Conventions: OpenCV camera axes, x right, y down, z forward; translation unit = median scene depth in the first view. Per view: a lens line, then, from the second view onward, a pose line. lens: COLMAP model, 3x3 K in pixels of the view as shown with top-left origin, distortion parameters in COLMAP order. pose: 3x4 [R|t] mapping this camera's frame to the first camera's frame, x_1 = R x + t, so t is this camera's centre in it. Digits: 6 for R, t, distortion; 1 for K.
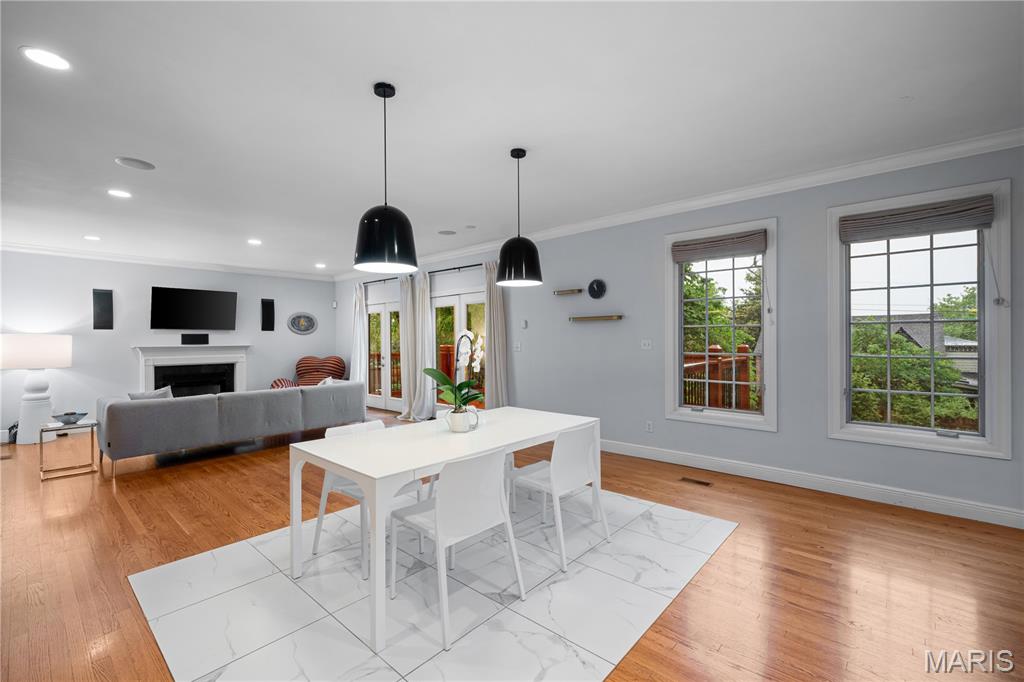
lens RADIAL K [[440.1, 0, 513.7], [0, 440.1, 339.1], [0, 0, 1]] dist [-0.005526, 0.000700]
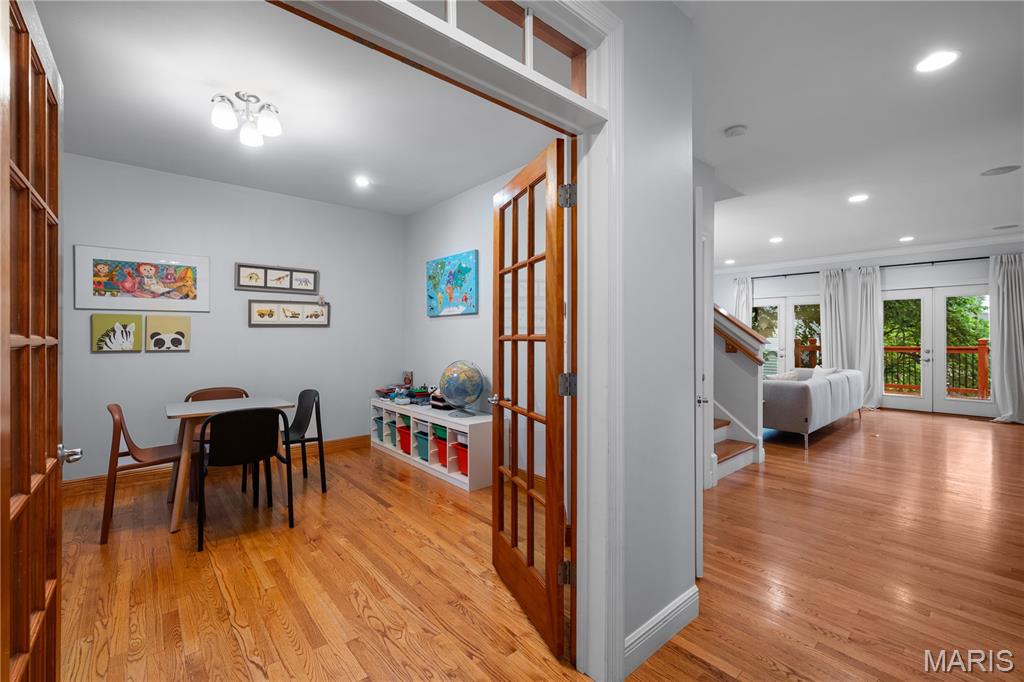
lens RADIAL K [[440.1, 0, 508.0], [0, 440.1, 340.3], [0, 0, 1]] dist [-0.005526, 0.000700]
pose [[0.991329, 0.006383, -0.131246, -0.874476], [-0.004827, 0.999914, 0.012168, 0.012527], [0.131312, -0.011429, 0.991275, -0.126028]]
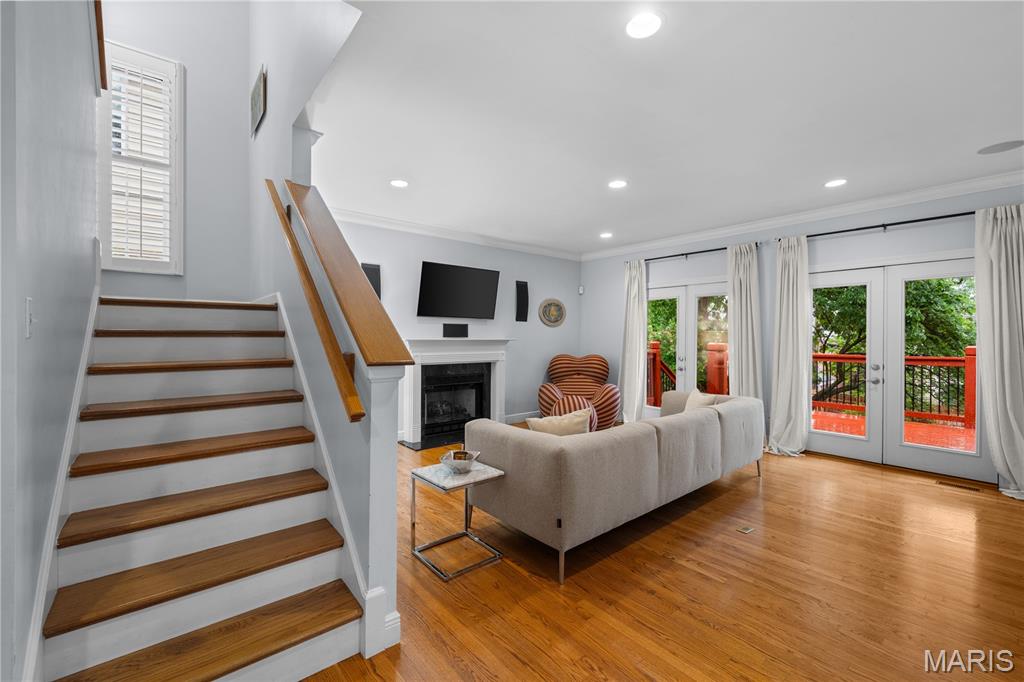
lens RADIAL K [[424.3, 0, 510.9], [0, 424.3, 339.5], [0, 0, 1]] dist [0.004262, -0.001812]
pose [[0.989123, 0.014577, -0.146369, -0.519845], [-0.012904, 0.999840, 0.012373, 0.005222], [0.146526, -0.010349, 0.989153, 0.270865]]
